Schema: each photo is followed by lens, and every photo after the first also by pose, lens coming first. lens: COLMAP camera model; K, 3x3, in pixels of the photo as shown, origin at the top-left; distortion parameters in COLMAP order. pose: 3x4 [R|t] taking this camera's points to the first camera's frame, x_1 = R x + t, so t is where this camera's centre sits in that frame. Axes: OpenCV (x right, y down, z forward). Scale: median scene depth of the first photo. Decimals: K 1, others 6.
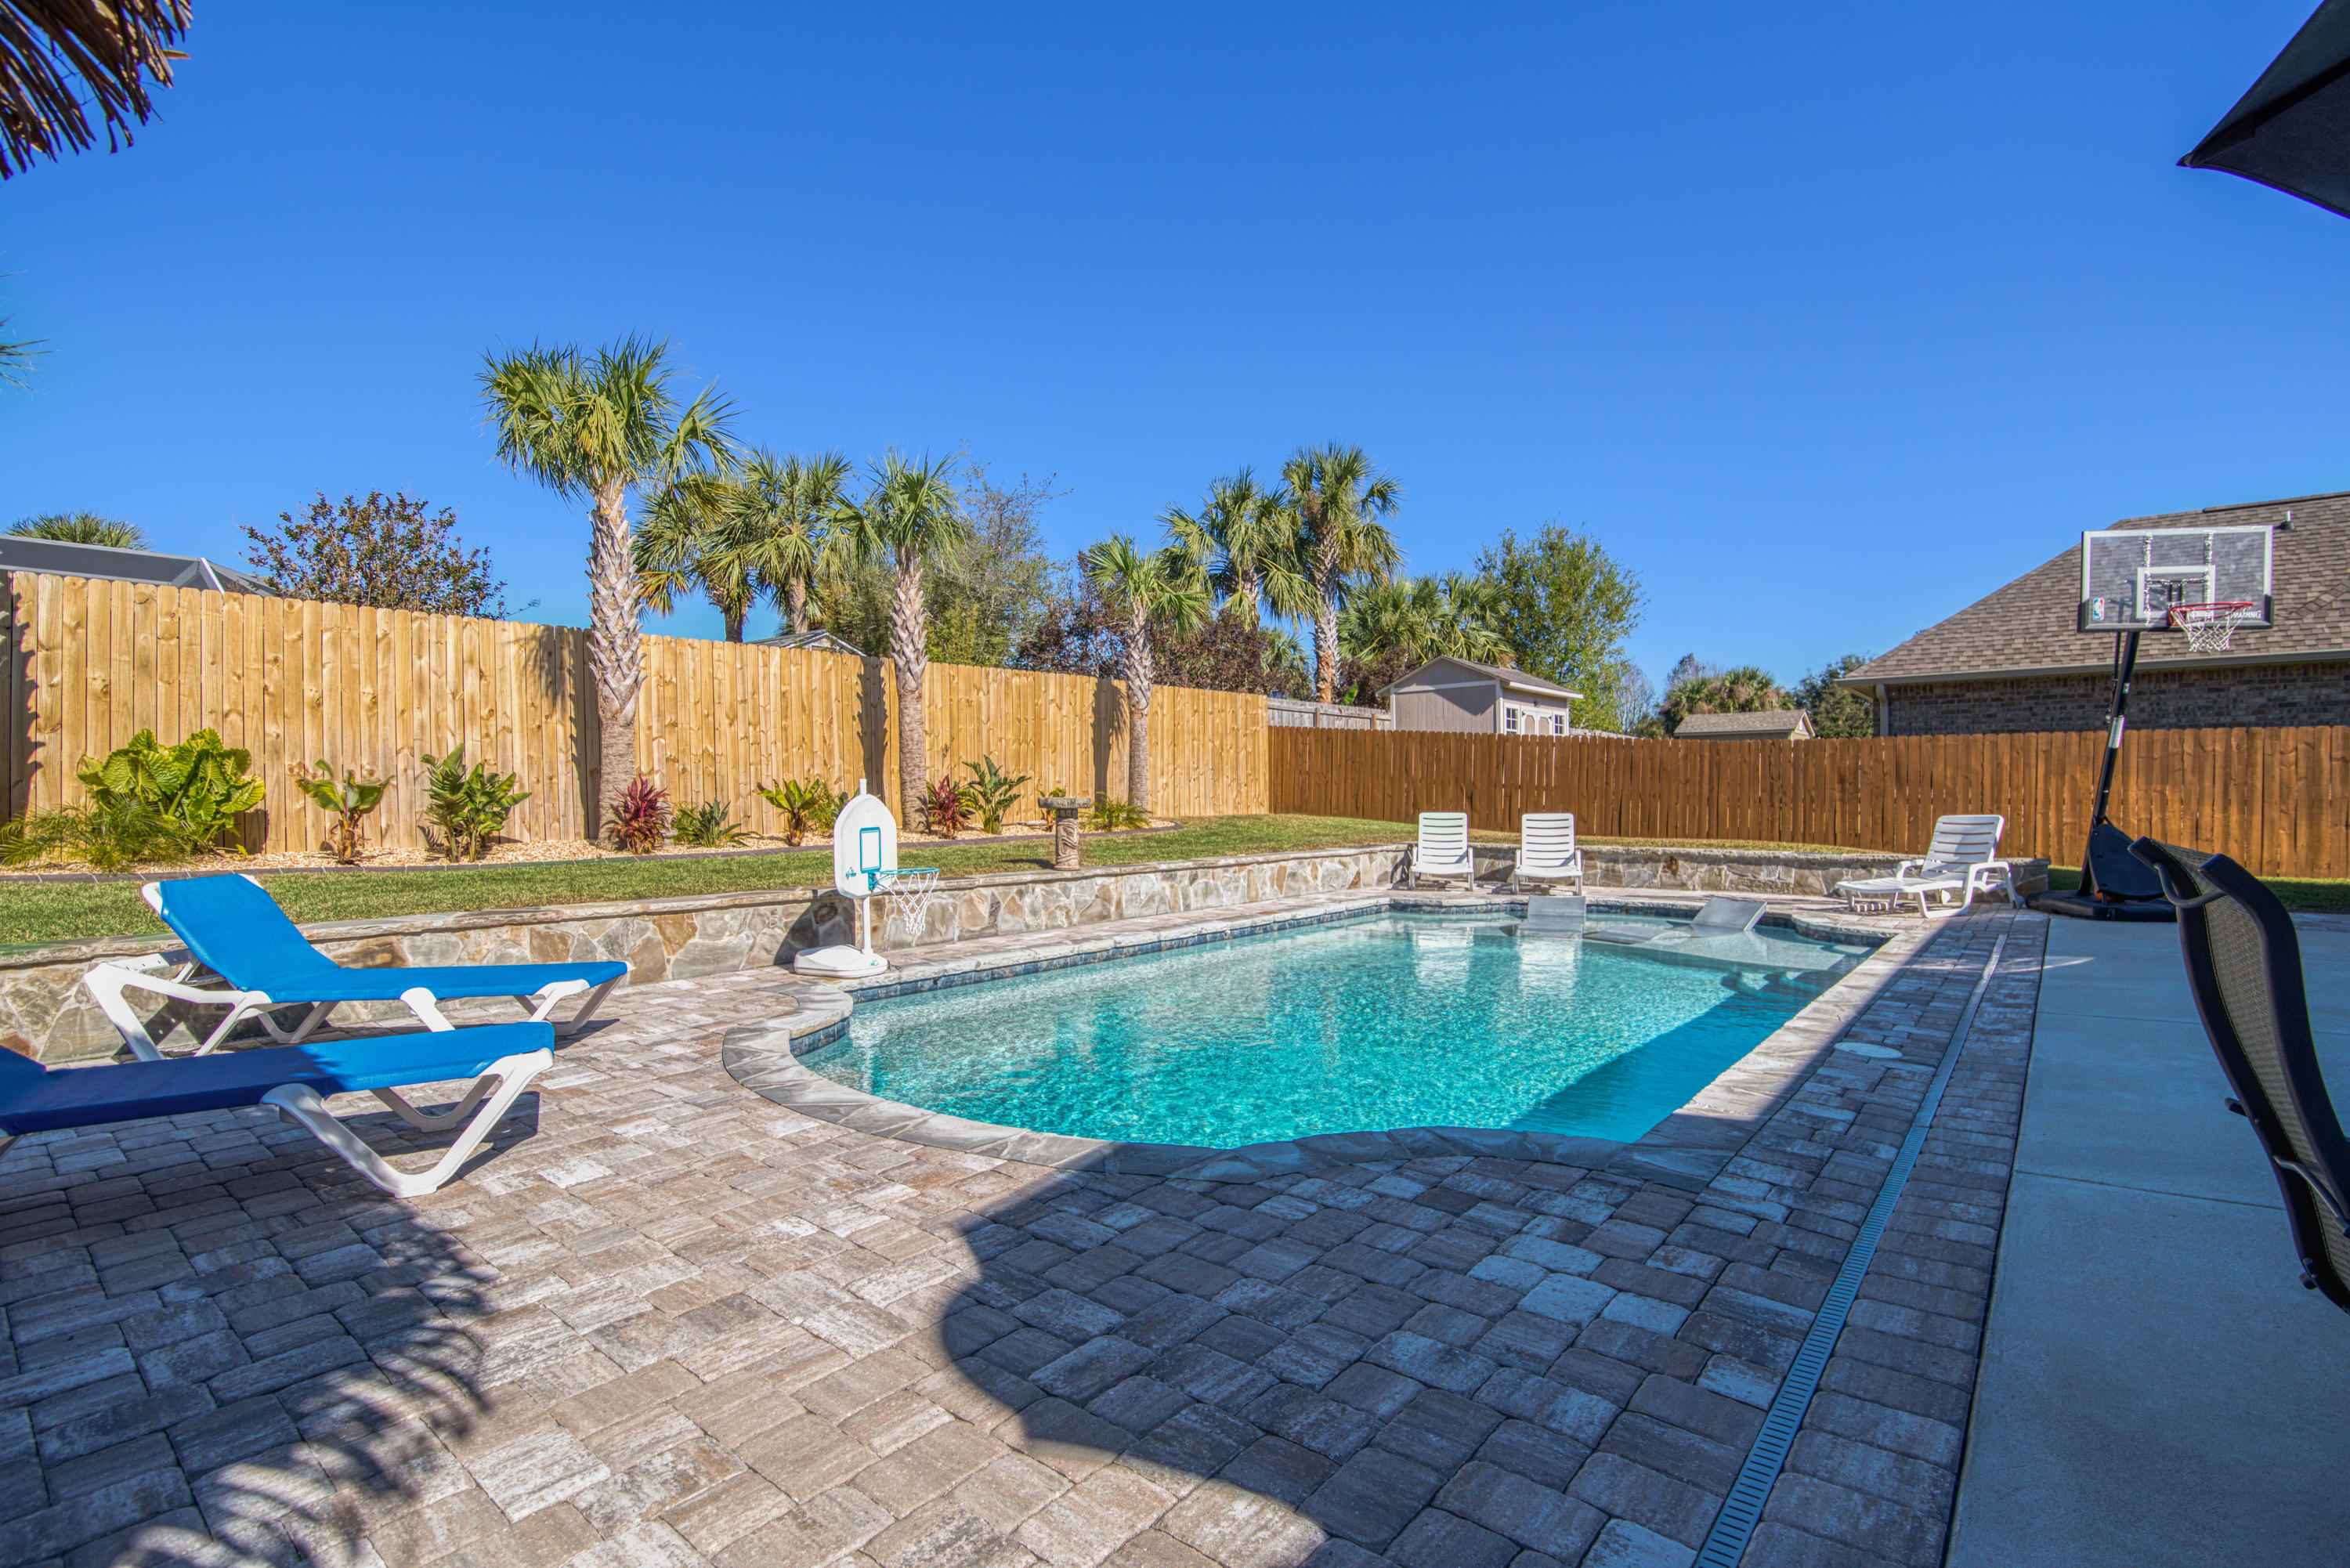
lens RADIAL K [[1084.5, 0, 1198.6], [0, 1084.5, 793.1], [0, 0, 1]] dist [-0.017590, 0.000051]
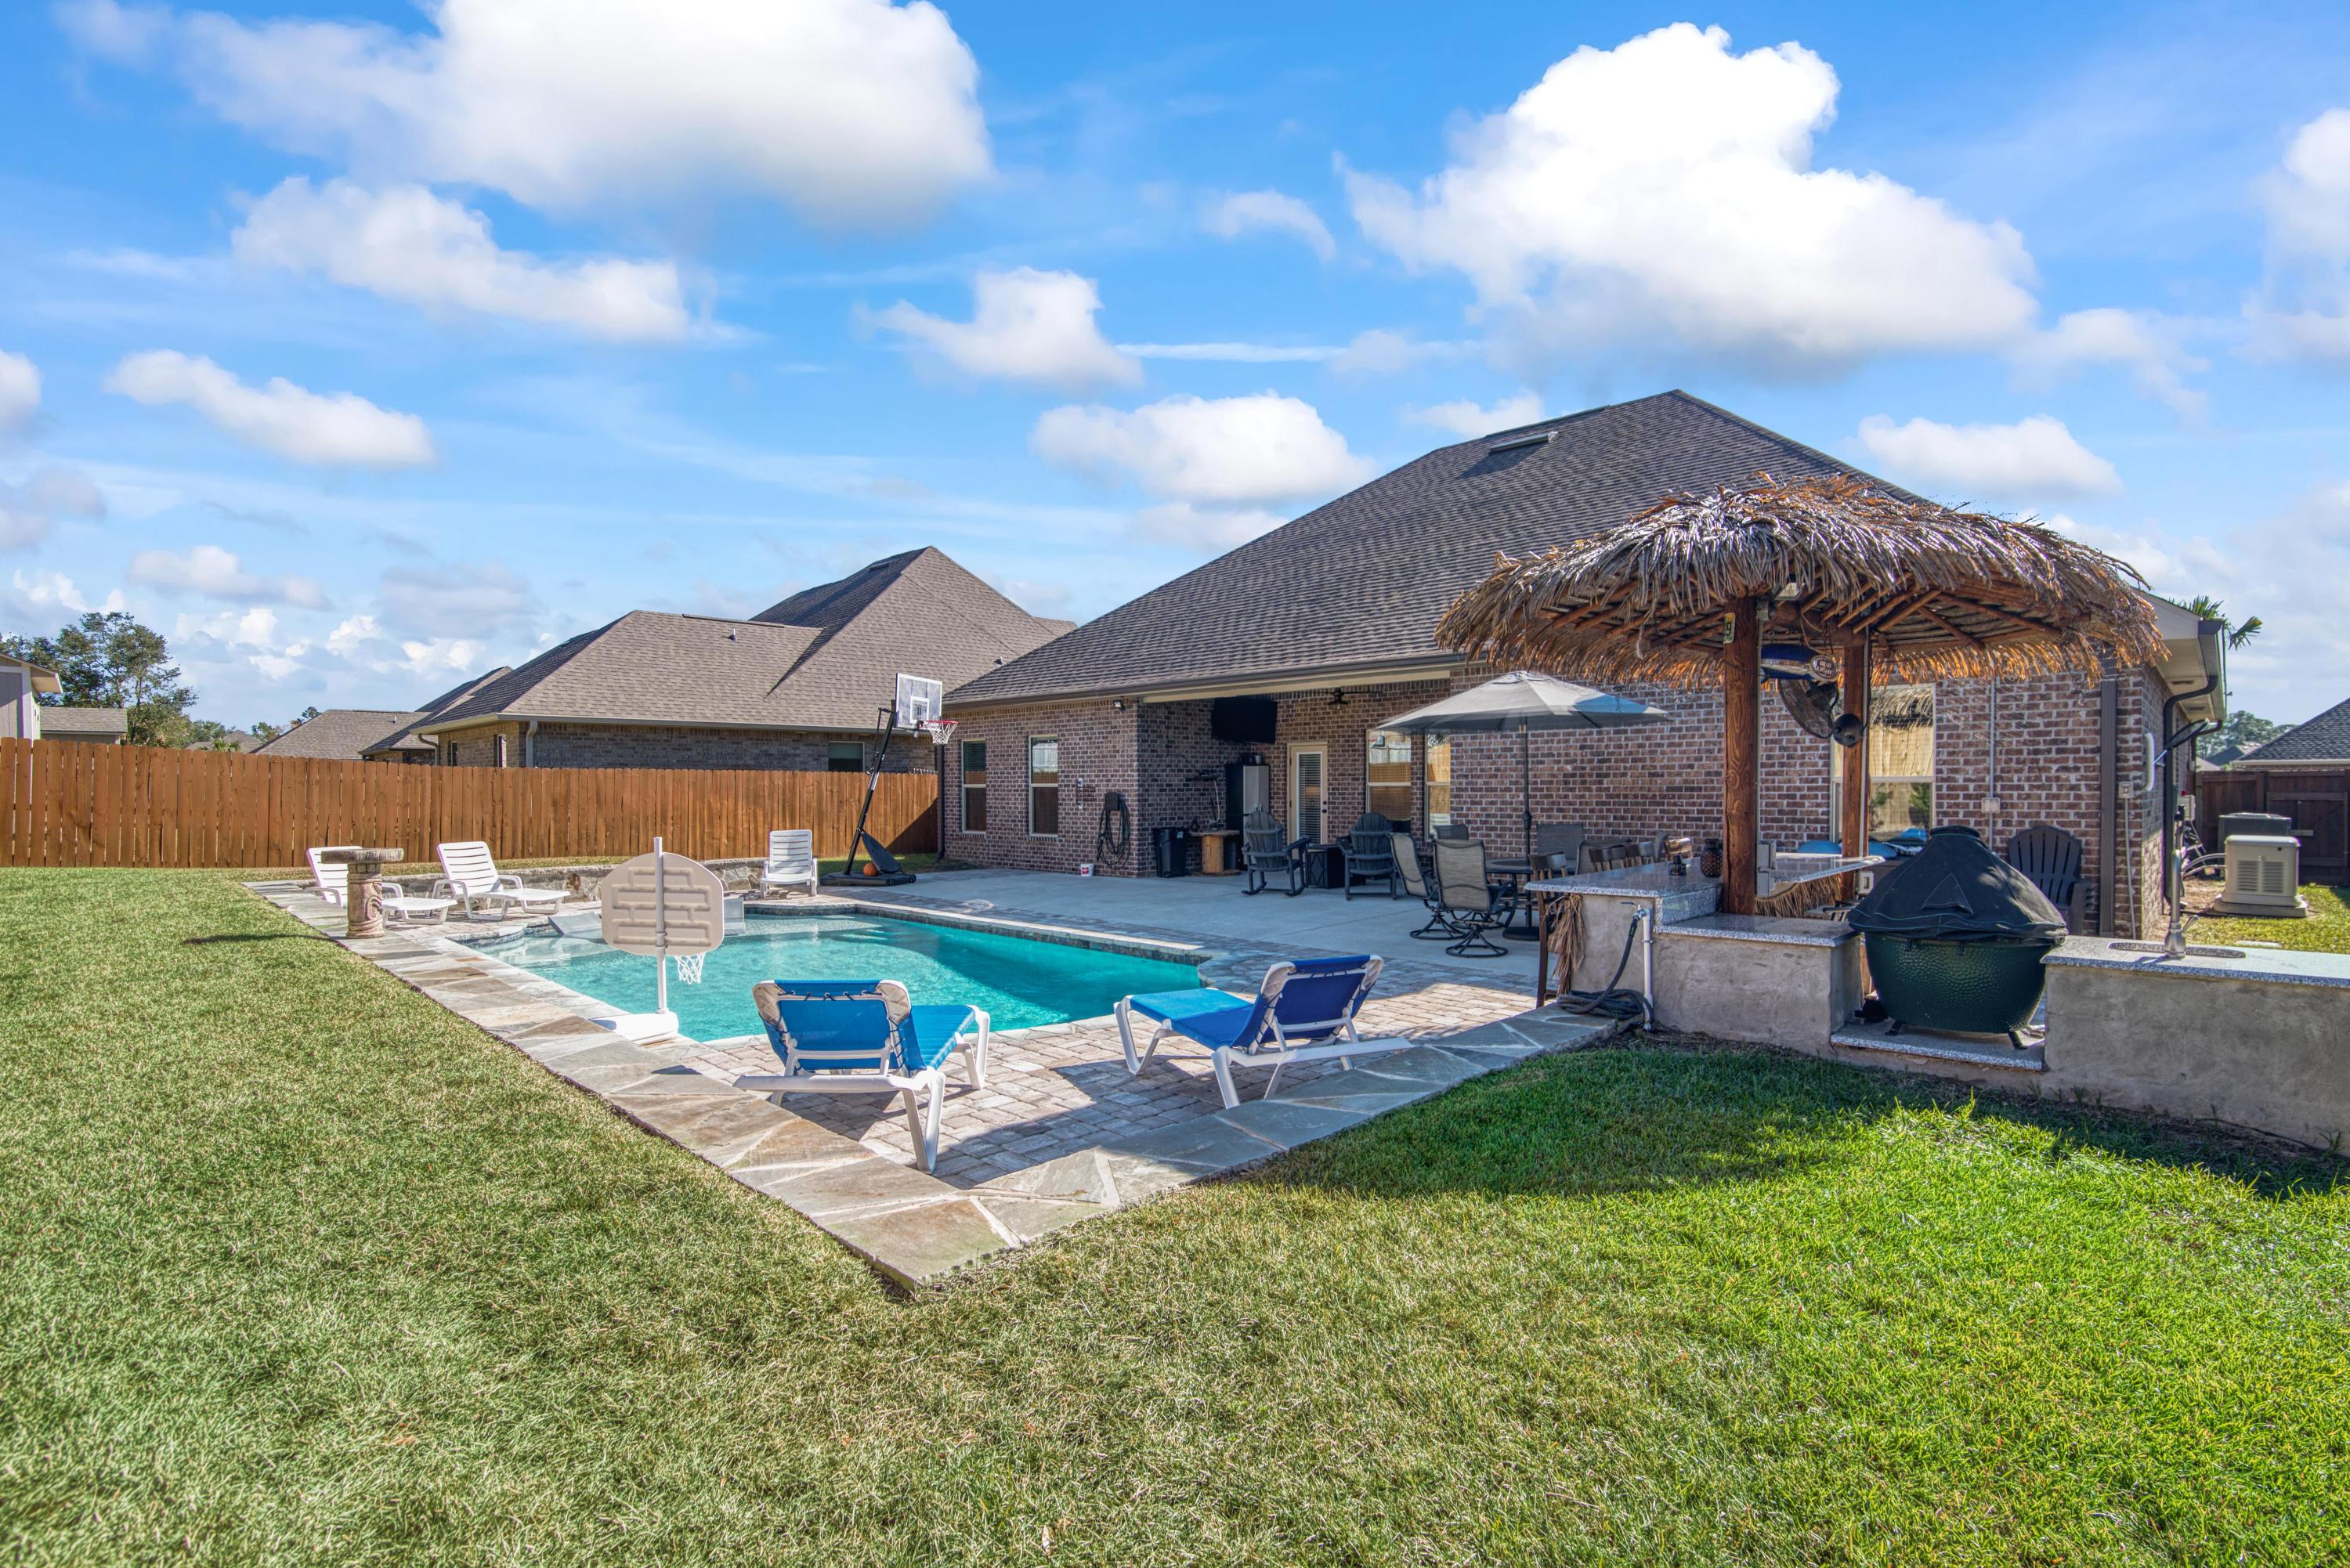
lens RADIAL K [[1084.5, 0, 1202.3], [0, 1084.5, 781.0], [0, 0, 1]] dist [-0.017590, 0.000051]
pose [[0.078974, 0.008839, 0.996837, -0.672861], [0.003057, 0.999954, -0.009109, -0.029322], [-0.996872, 0.003767, 0.078943, 0.233638]]
